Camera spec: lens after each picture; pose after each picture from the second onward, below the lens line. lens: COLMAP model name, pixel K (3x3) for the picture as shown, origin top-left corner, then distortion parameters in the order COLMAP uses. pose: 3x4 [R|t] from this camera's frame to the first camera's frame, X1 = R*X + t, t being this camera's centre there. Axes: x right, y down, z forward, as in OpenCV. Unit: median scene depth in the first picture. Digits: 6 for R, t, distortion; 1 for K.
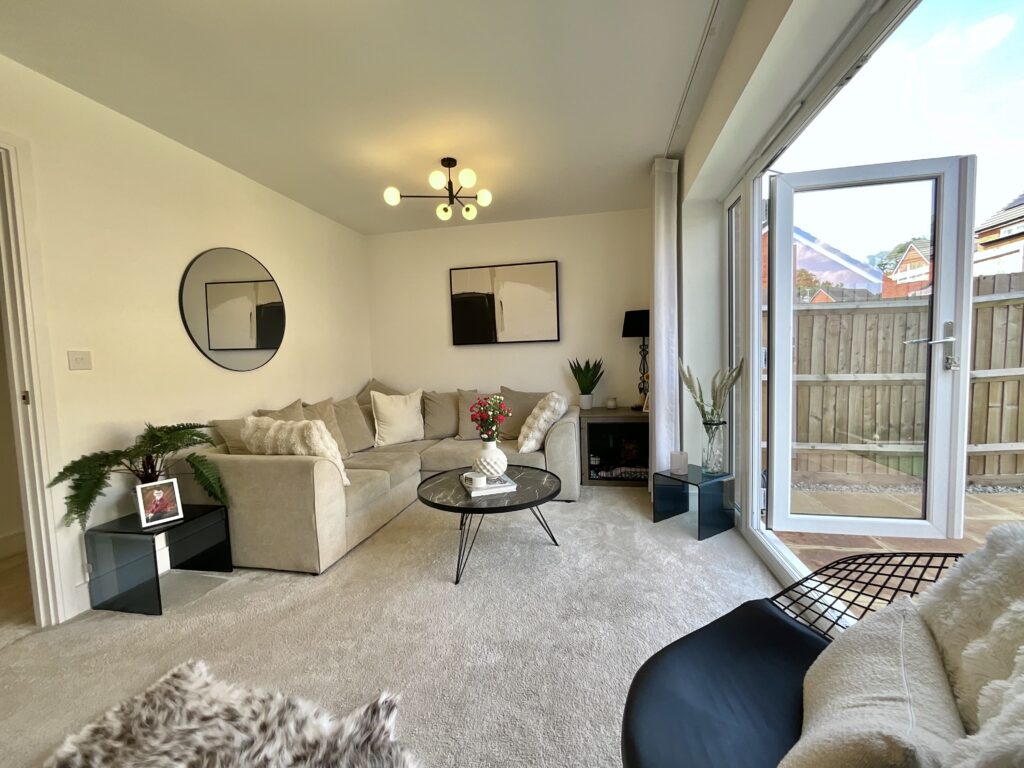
lens RADIAL K [[415.3, 0, 513.5], [0, 415.3, 383.9], [0, 0, 1]] dist [-0.002385, -0.000229]
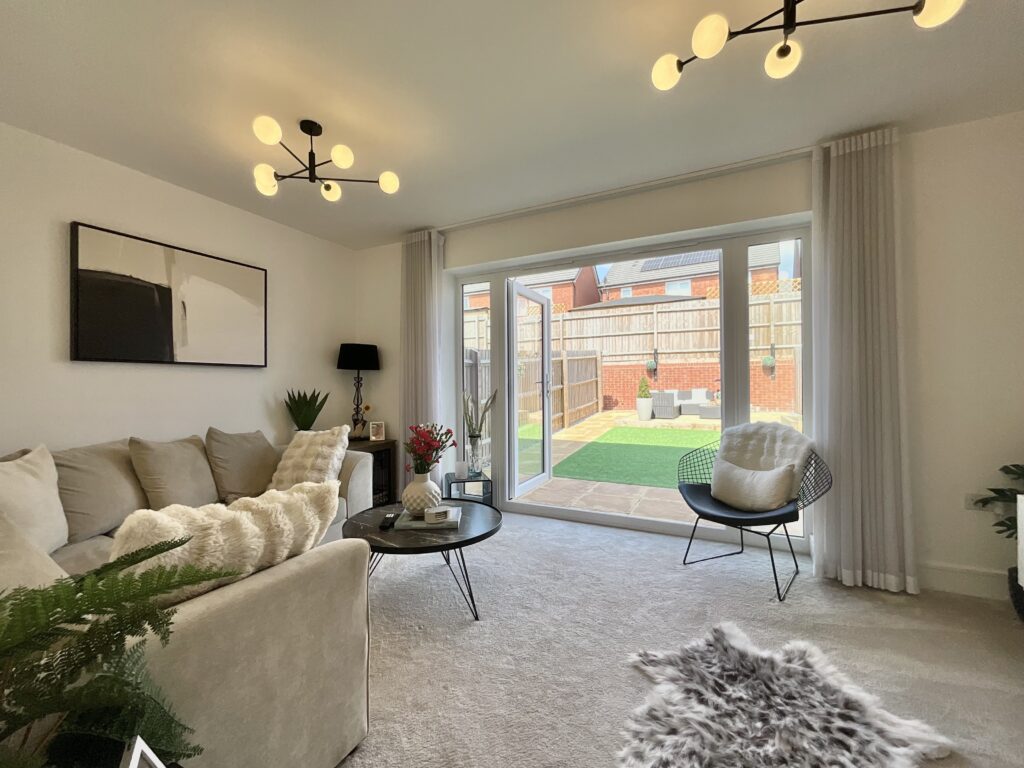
lens RADIAL K [[415.3, 0, 513.5], [0, 415.3, 383.9], [0, 0, 1]] dist [-0.002385, -0.000229]
pose [[0.264965, 0.033136, 0.963689, -0.546972], [0.062808, 0.996694, -0.051540, 0.000954], [-0.962210, 0.074184, 0.262008, 0.332661]]
